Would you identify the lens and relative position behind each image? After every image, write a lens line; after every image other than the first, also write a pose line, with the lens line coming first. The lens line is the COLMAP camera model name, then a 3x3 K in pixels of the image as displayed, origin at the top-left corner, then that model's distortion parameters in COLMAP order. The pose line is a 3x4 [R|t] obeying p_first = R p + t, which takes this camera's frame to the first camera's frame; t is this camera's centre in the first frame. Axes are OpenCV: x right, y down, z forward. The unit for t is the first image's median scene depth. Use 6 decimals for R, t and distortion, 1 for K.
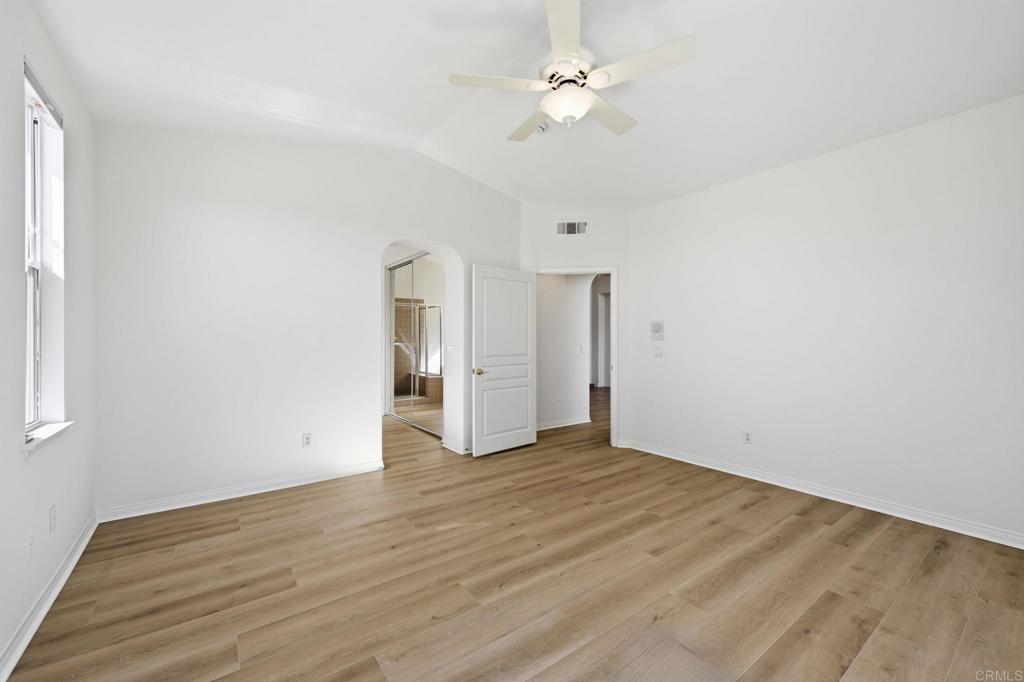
lens RADIAL K [[411.1, 0, 513.9], [0, 411.1, 339.5], [0, 0, 1]] dist [-0.000633, -0.000008]
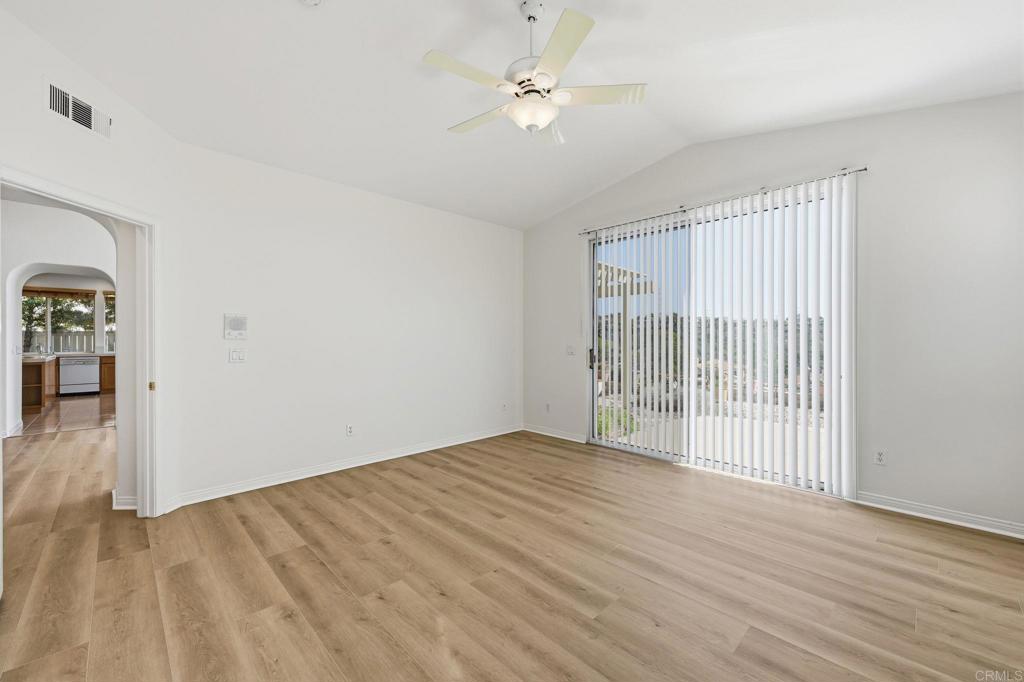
lens RADIAL K [[411.1, 0, 513.9], [0, 411.1, 339.5], [0, 0, 1]] dist [-0.000633, -0.000008]
pose [[-0.134461, -0.003797, 0.990912, -0.724942], [0.003065, 0.999986, 0.004248, -0.000010], [-0.990914, 0.003609, -0.134447, 0.959889]]
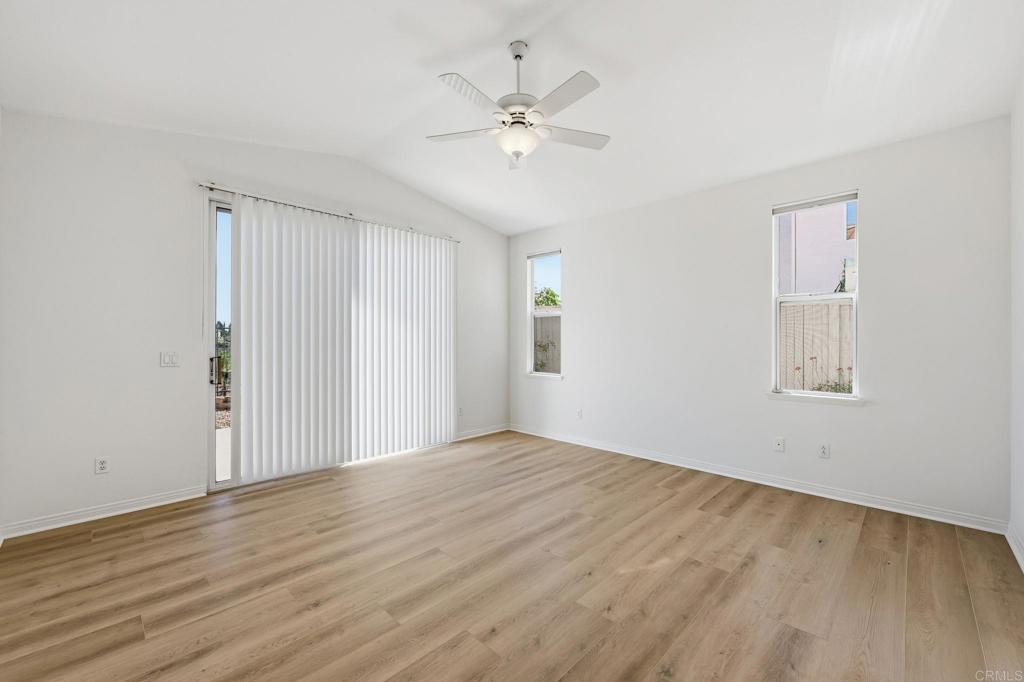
lens RADIAL K [[411.1, 0, 513.9], [0, 411.1, 339.5], [0, 0, 1]] dist [-0.000633, -0.000008]
pose [[-0.987233, -0.003436, -0.159248, 0.267956], [-0.002902, 0.999989, -0.003585, -0.001359], [0.159259, -0.003077, -0.987232, 1.744875]]
